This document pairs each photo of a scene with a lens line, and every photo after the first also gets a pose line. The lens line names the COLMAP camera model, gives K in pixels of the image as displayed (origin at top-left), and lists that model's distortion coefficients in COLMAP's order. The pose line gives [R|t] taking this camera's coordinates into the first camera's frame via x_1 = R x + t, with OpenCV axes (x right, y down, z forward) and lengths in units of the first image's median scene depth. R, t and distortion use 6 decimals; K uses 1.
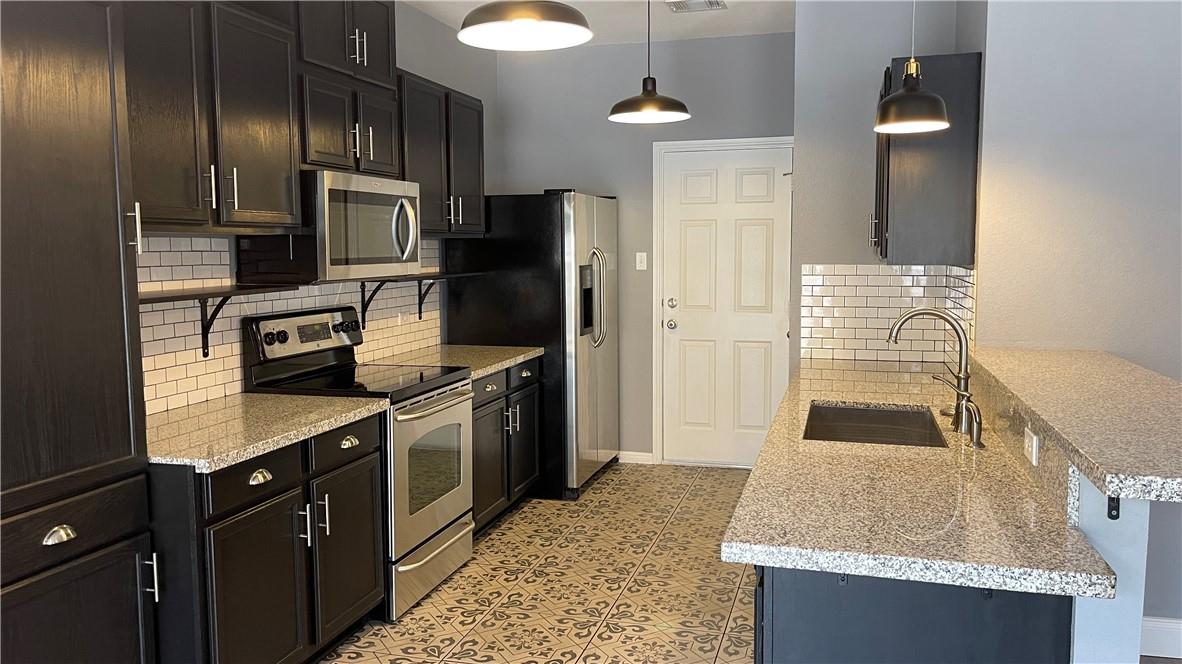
lens RADIAL K [[905.1, 0, 591.5], [0, 905.1, 330.0], [0, 0, 1]] dist [0.053680, -0.057658]
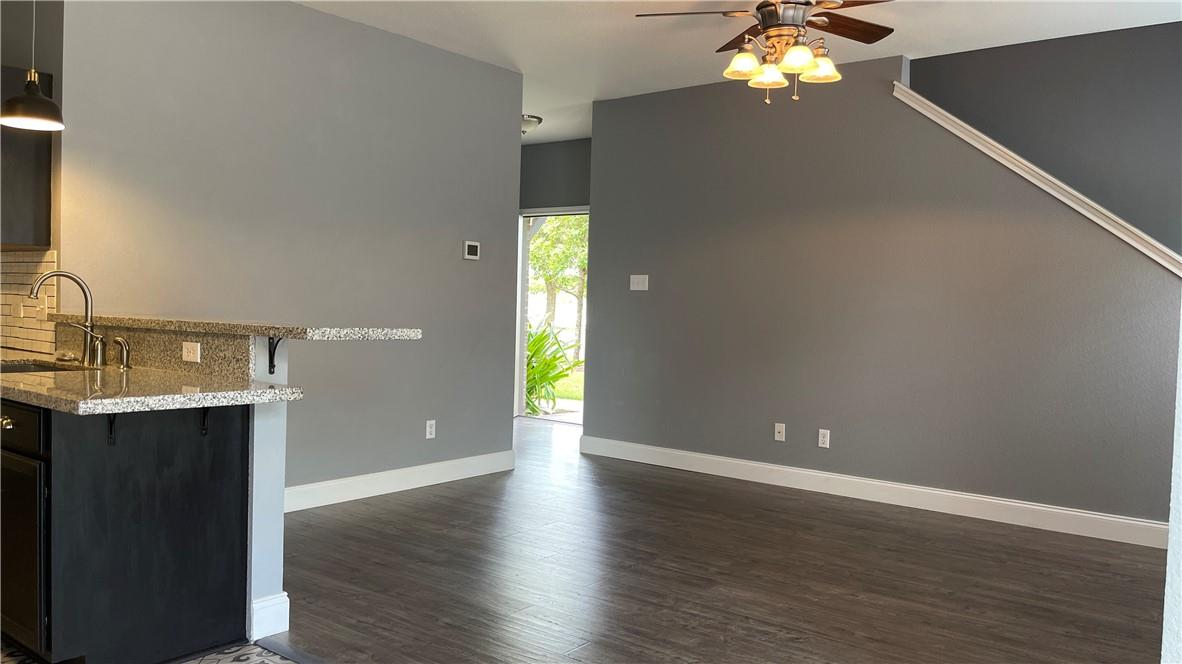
lens RADIAL K [[905.1, 0, 609.6], [0, 905.1, 337.5], [0, 0, 1]] dist [0.053680, -0.057658]
pose [[0.371218, -0.016753, 0.928395, -0.415181], [0.057187, 0.998352, -0.004851, 0.093225], [-0.926783, 0.054893, 0.371564, -0.130604]]
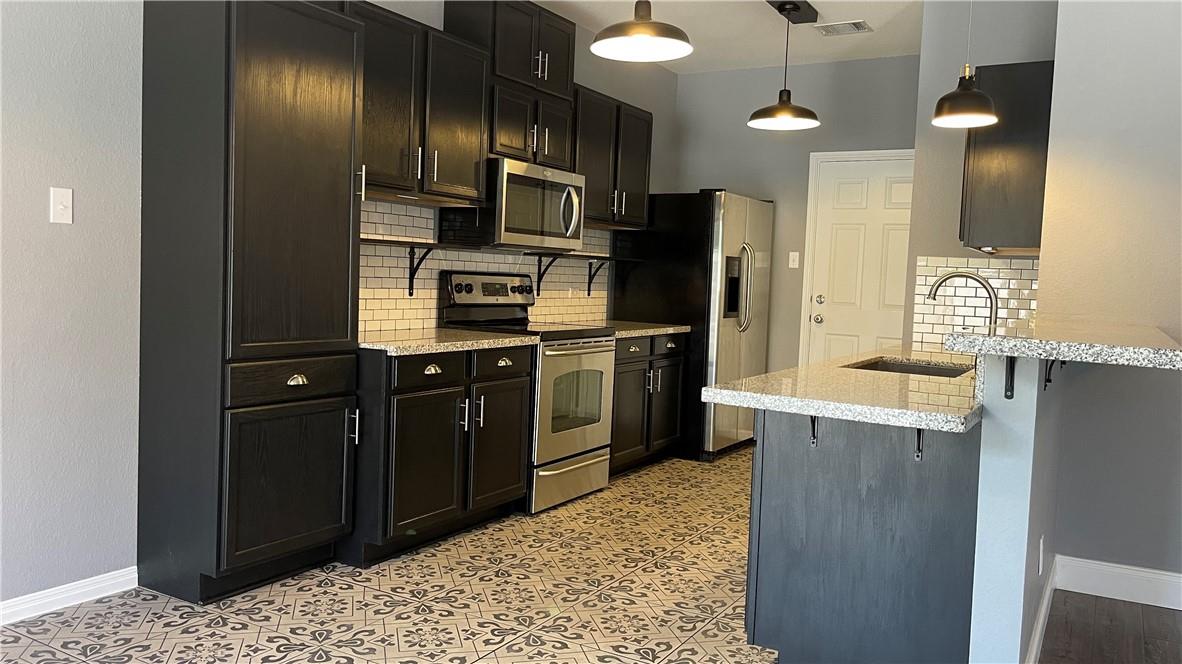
lens RADIAL K [[905.1, 0, 593.4], [0, 905.1, 335.6], [0, 0, 1]] dist [0.053680, -0.057658]
pose [[0.967523, 0.061854, -0.245100, 0.158237], [-0.069674, 0.997296, -0.023355, 0.096349], [0.242992, 0.039674, 0.969217, -0.210625]]
